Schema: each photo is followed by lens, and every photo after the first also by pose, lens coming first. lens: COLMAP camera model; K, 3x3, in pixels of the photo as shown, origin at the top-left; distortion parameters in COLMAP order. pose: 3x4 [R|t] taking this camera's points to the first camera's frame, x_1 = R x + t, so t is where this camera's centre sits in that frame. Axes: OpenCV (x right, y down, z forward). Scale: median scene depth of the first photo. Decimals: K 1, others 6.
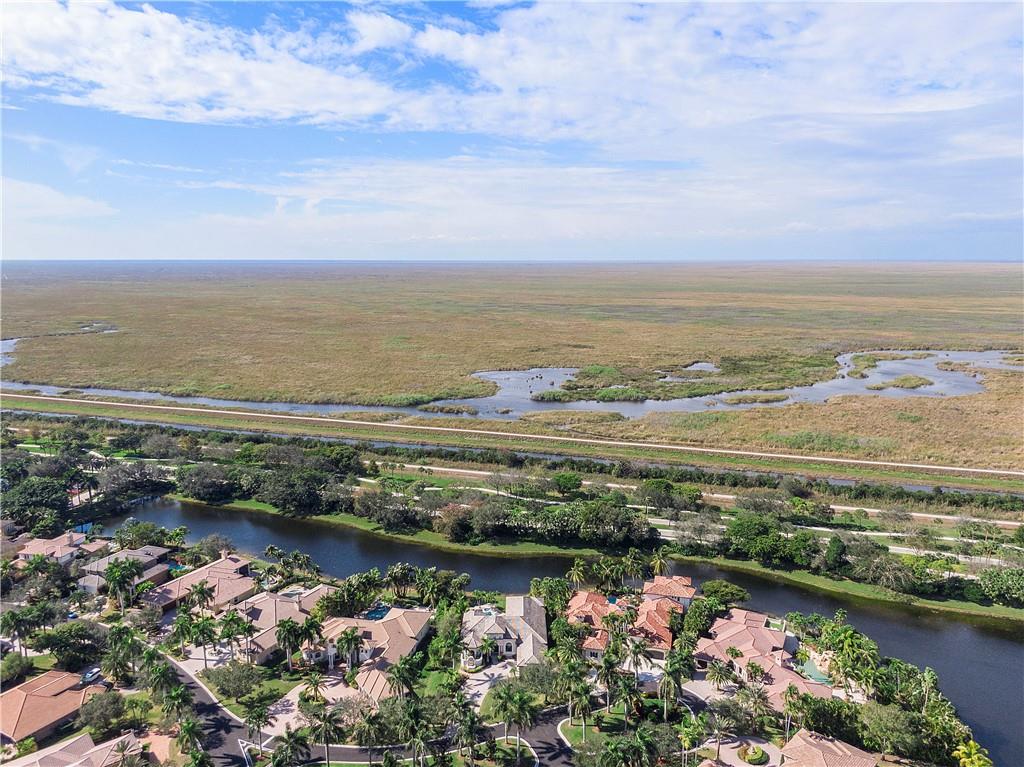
lens RADIAL K [[713.7, 0, 513.3], [0, 713.7, 403.9], [0, 0, 1]] dist [0.077288, -0.002419]
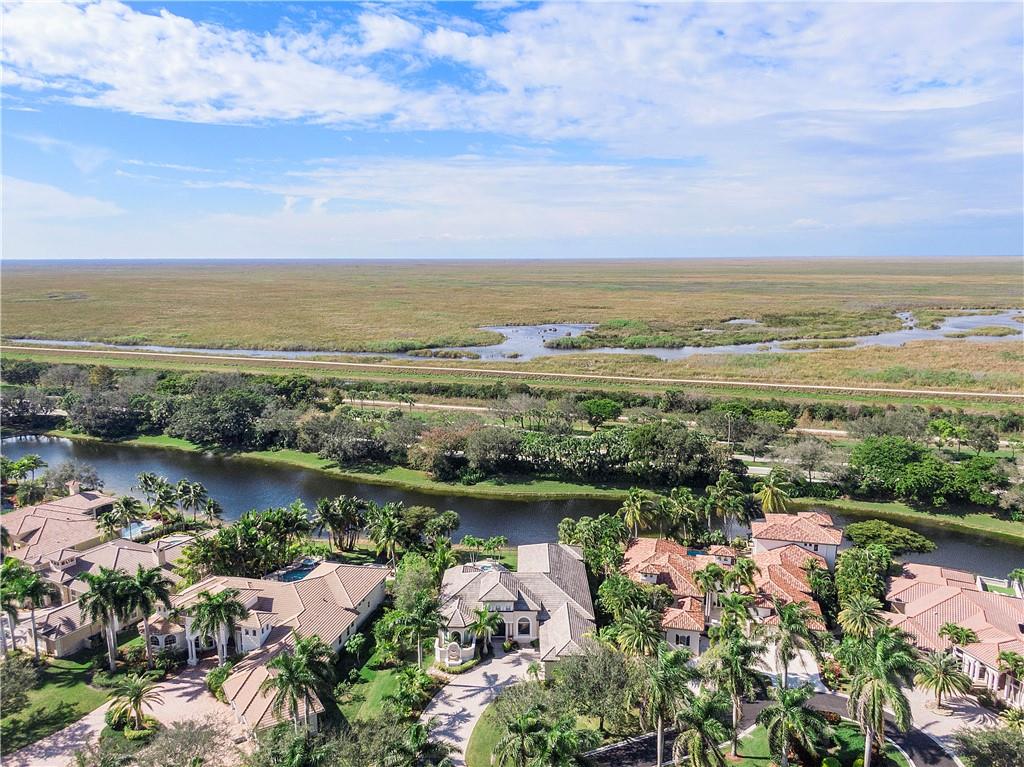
lens RADIAL K [[719.9, 0, 513.2], [0, 719.9, 354.9], [0, 0, 1]] dist [0.036403, -0.003116]
pose [[0.999938, -0.003989, -0.010423, -0.005087], [0.003185, 0.997097, -0.076069, 0.111607], [0.010696, 0.076031, 0.997048, 0.280356]]
